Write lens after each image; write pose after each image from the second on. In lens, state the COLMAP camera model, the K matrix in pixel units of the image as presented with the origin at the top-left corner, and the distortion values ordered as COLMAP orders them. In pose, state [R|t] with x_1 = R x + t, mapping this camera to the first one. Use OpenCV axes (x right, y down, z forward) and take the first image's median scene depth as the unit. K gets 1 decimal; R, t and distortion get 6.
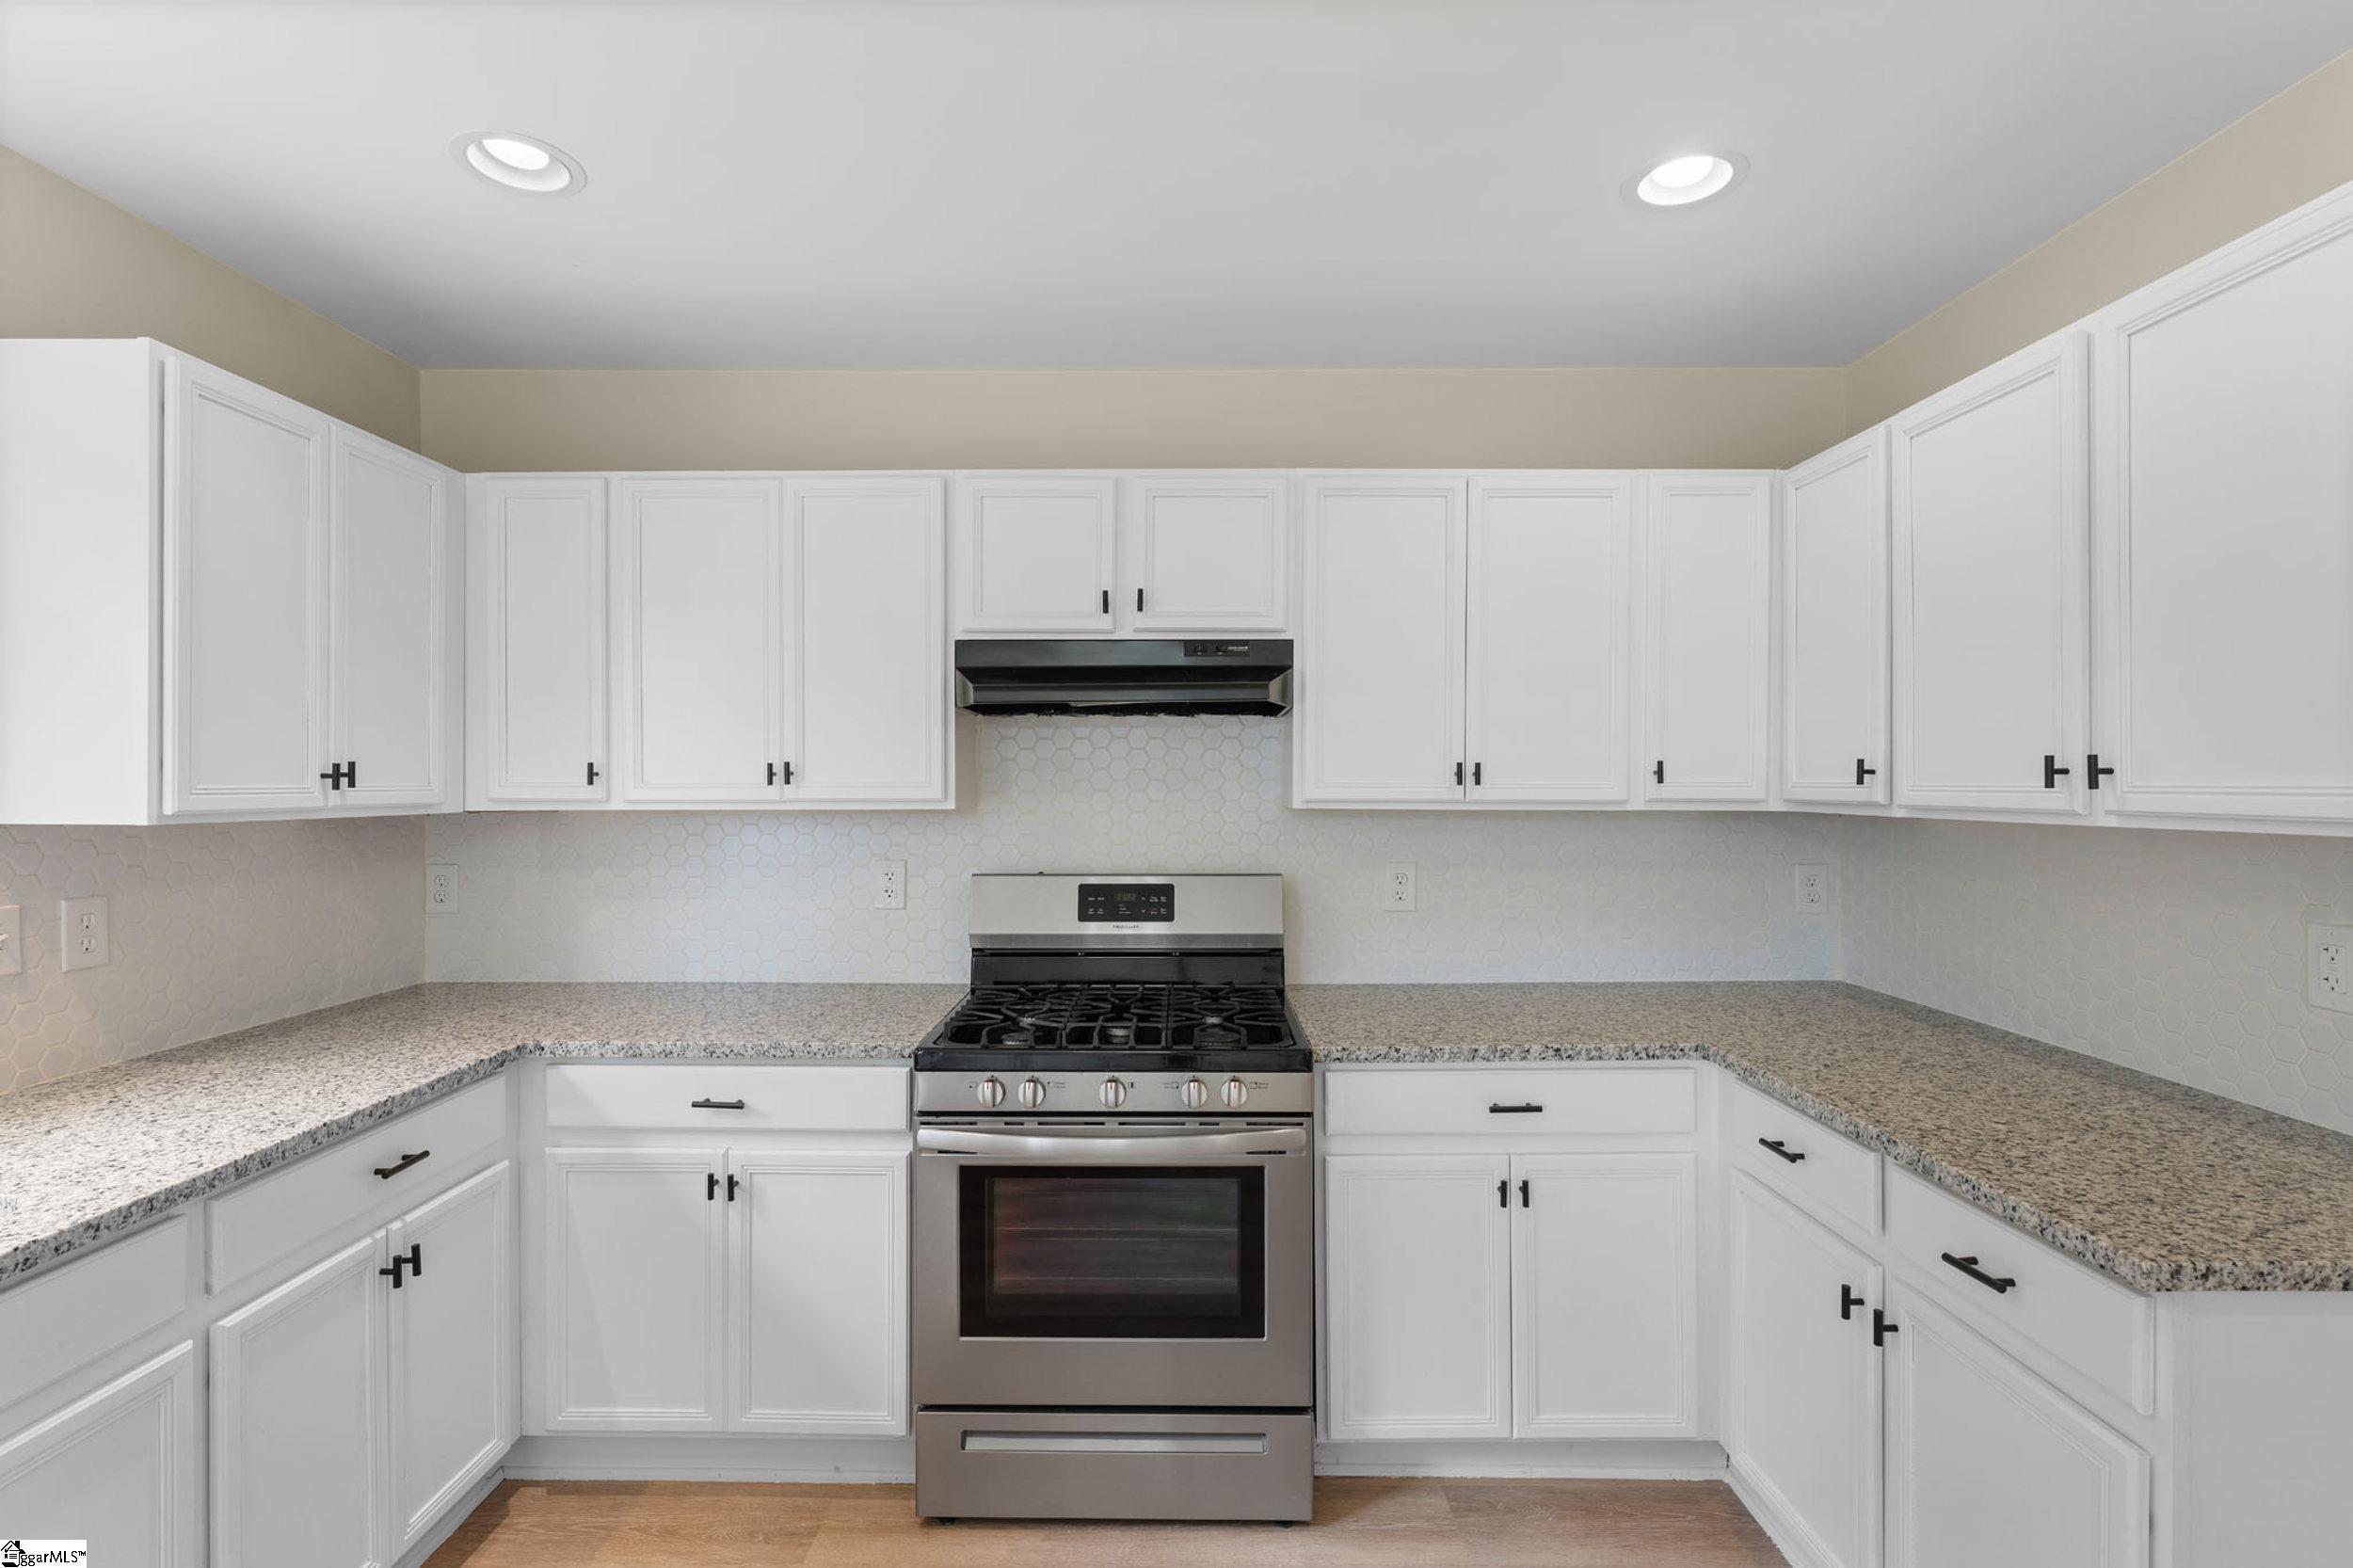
lens RADIAL K [[1109.4, 0, 1174.2], [0, 1109.4, 789.7], [0, 0, 1]] dist [0.000592, -0.000577]
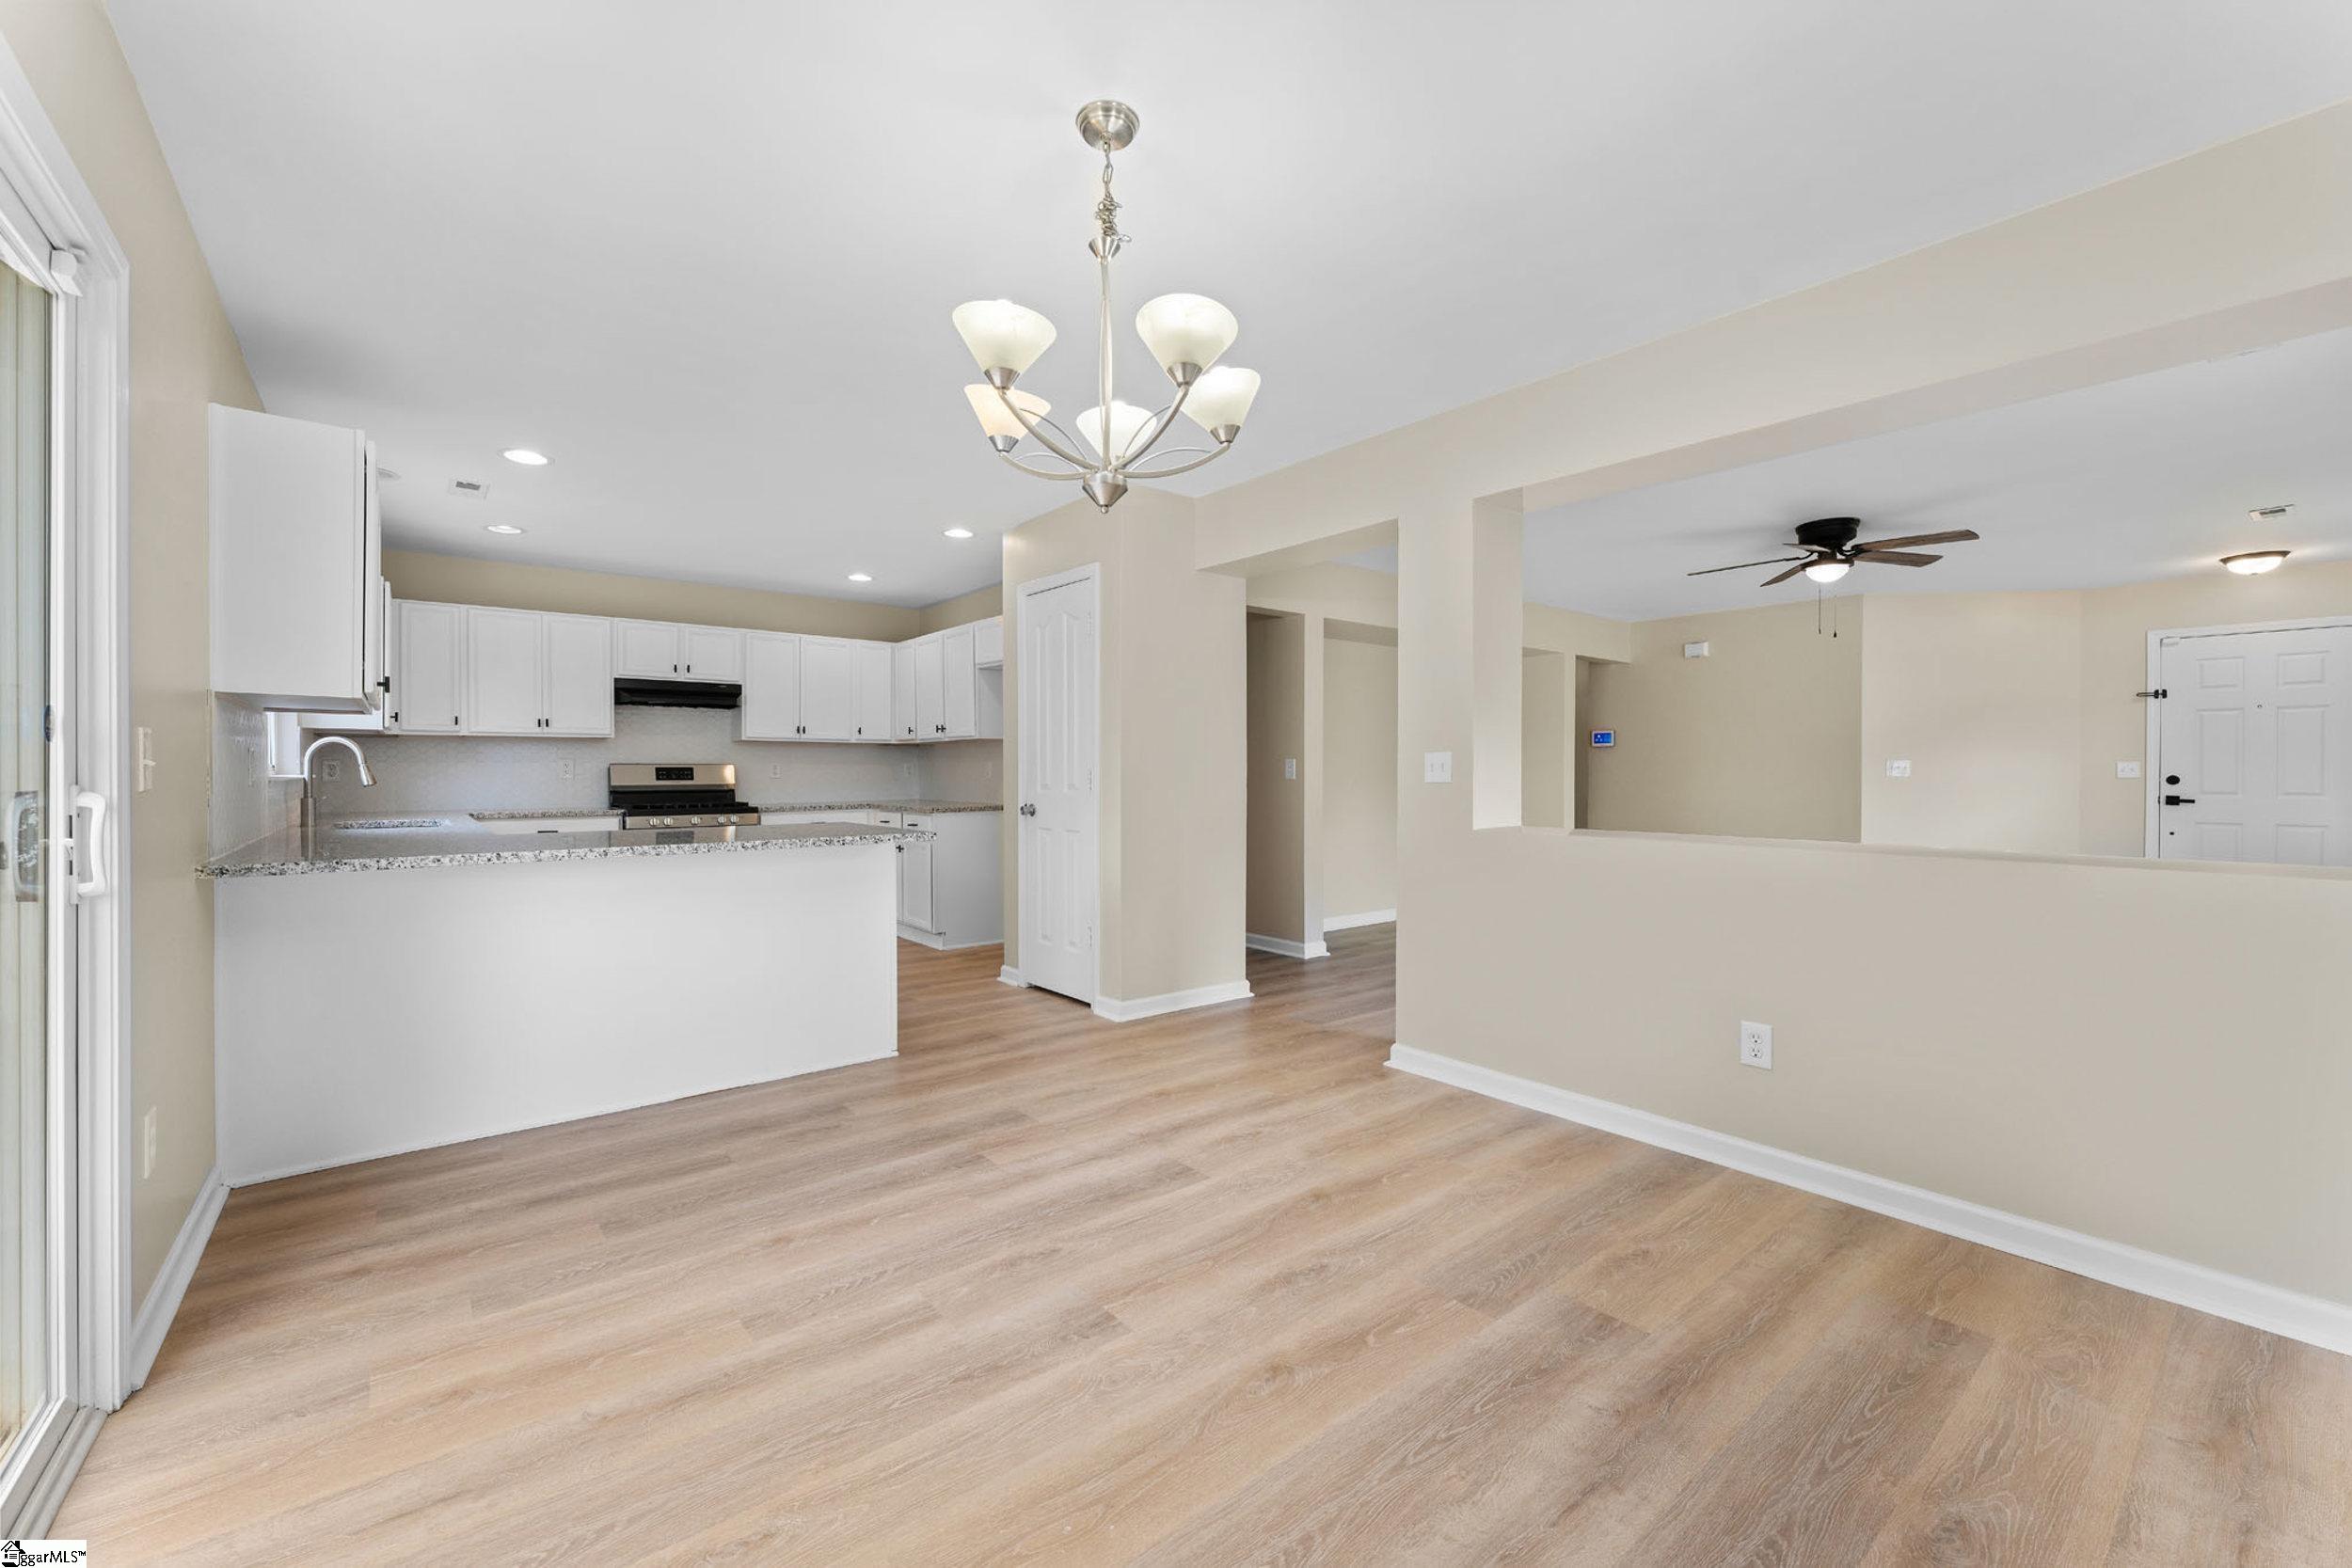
lens RADIAL K [[965.3, 0, 1168.1], [0, 965.3, 784.3], [0, 0, 1]] dist [-0.001457, -0.001365]
pose [[0.792400, -0.005926, 0.609973, -0.659219], [0.004397, 0.999982, 0.004003, 0.150738], [-0.609986, -0.000490, 0.792412, -2.053041]]
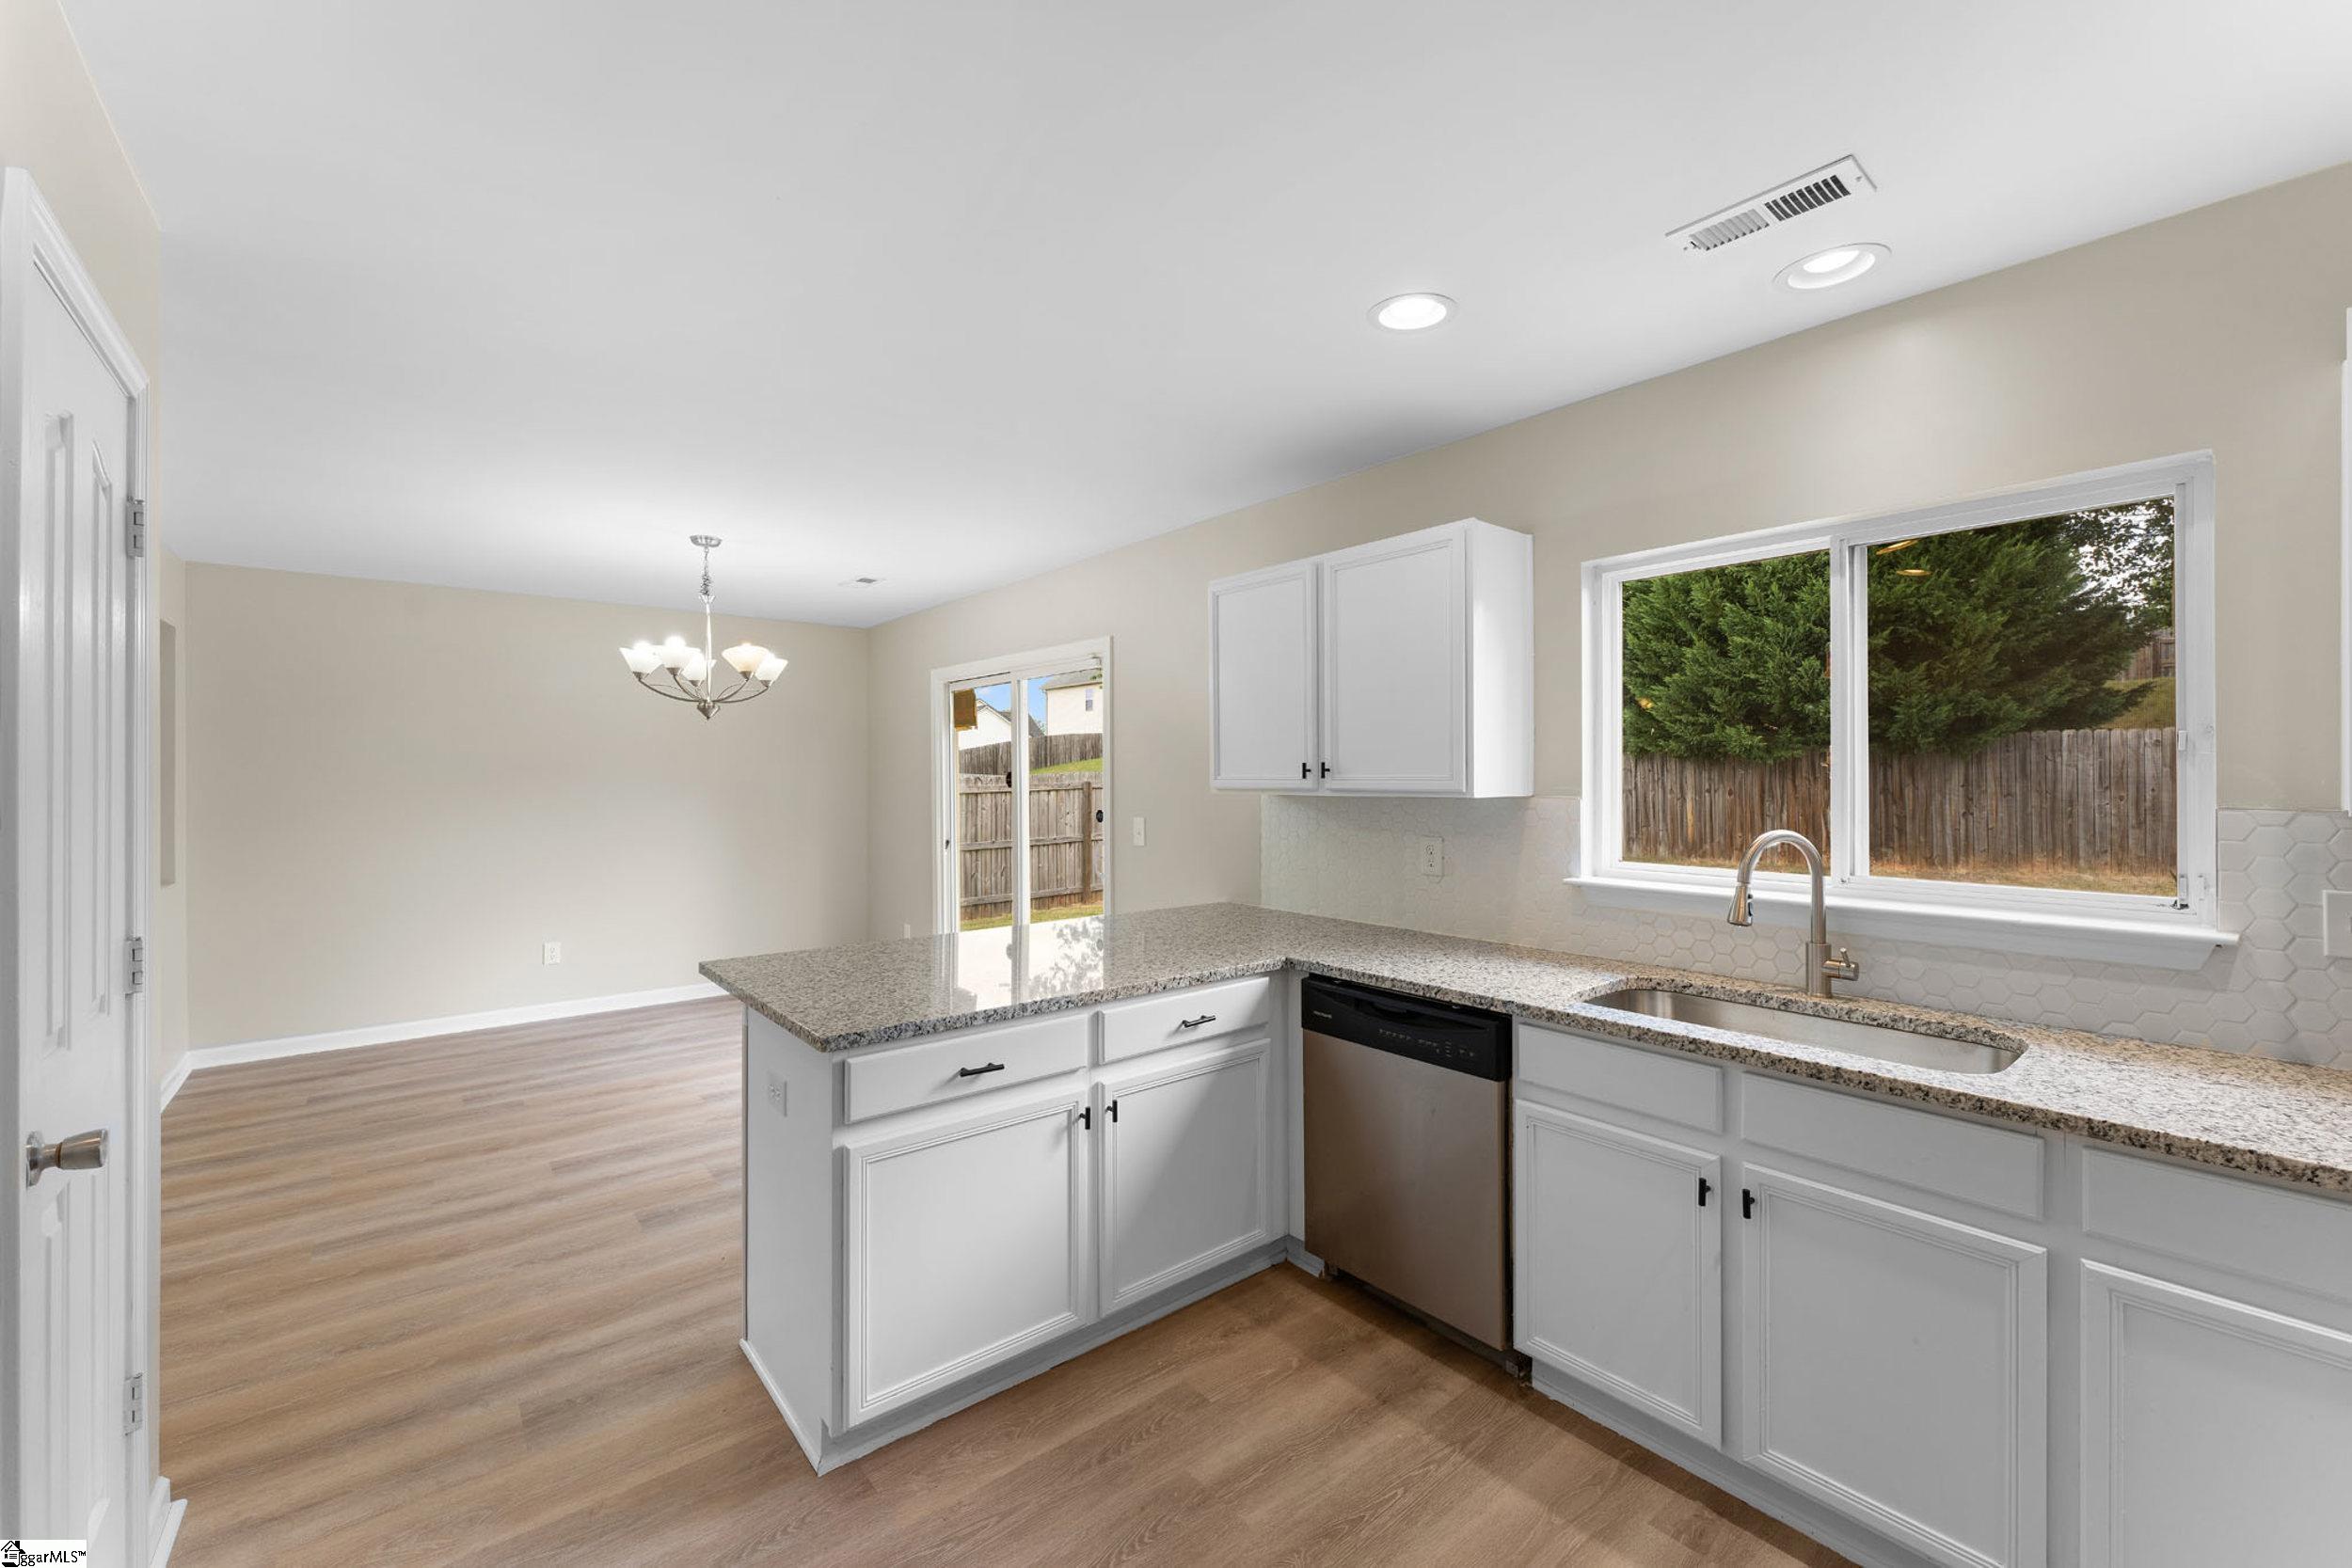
lens RADIAL K [[965.3, 0, 1178.5], [0, 965.3, 777.9], [0, 0, 1]] dist [-0.001457, -0.001365]
pose [[-0.779772, 0.005089, -0.626043, 0.316740], [-0.002278, 0.999937, 0.010966, -0.009466], [0.626060, 0.009977, -0.779711, 0.809569]]
